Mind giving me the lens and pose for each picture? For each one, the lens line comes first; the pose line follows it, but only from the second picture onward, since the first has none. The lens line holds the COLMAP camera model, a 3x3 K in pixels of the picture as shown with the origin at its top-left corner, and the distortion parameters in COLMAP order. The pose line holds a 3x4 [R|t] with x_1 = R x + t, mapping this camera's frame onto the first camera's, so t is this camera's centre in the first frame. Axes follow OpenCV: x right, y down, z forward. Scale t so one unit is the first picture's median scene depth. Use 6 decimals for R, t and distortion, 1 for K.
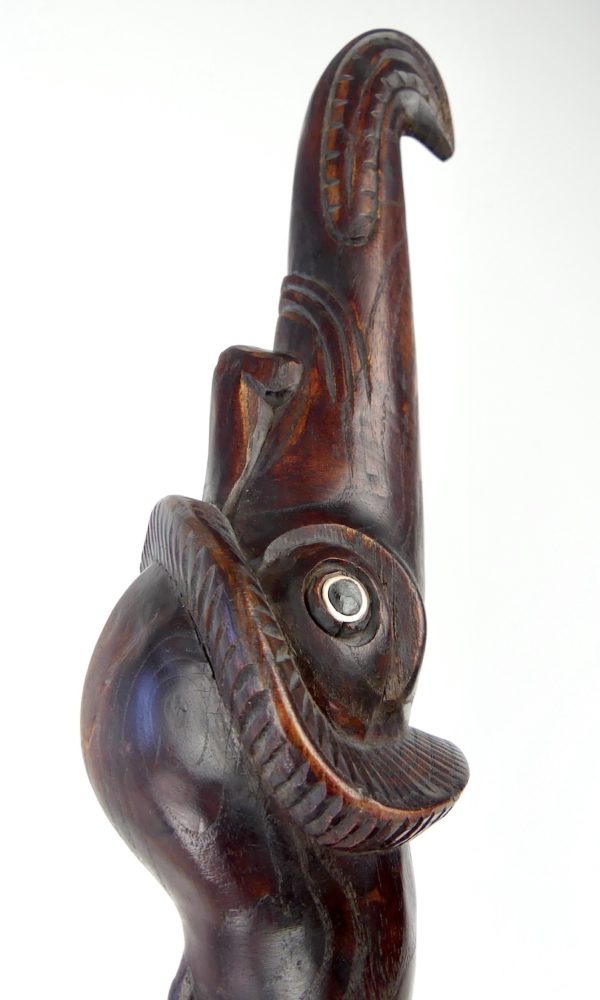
lens RADIAL K [[848.0, 0, 299.5], [0, 848.0, 498.6], [0, 0, 1]] dist [0.022862, 0.006051]
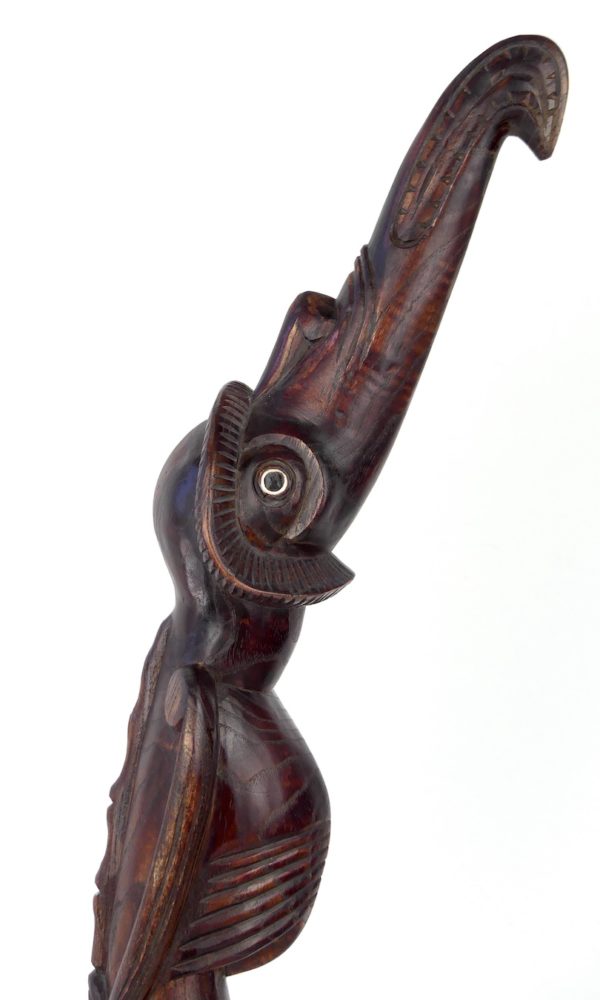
lens RADIAL K [[3093.3, 0, 300.2], [0, 3093.3, 500.5], [0, 0, 1]] dist [-0.043124, 0.000000]
pose [[0.853824, 0.359490, -0.376498, 2.473044], [-0.209986, 0.899649, 0.382801, -2.275075], [0.476329, -0.247785, 0.843631, -4.377257]]
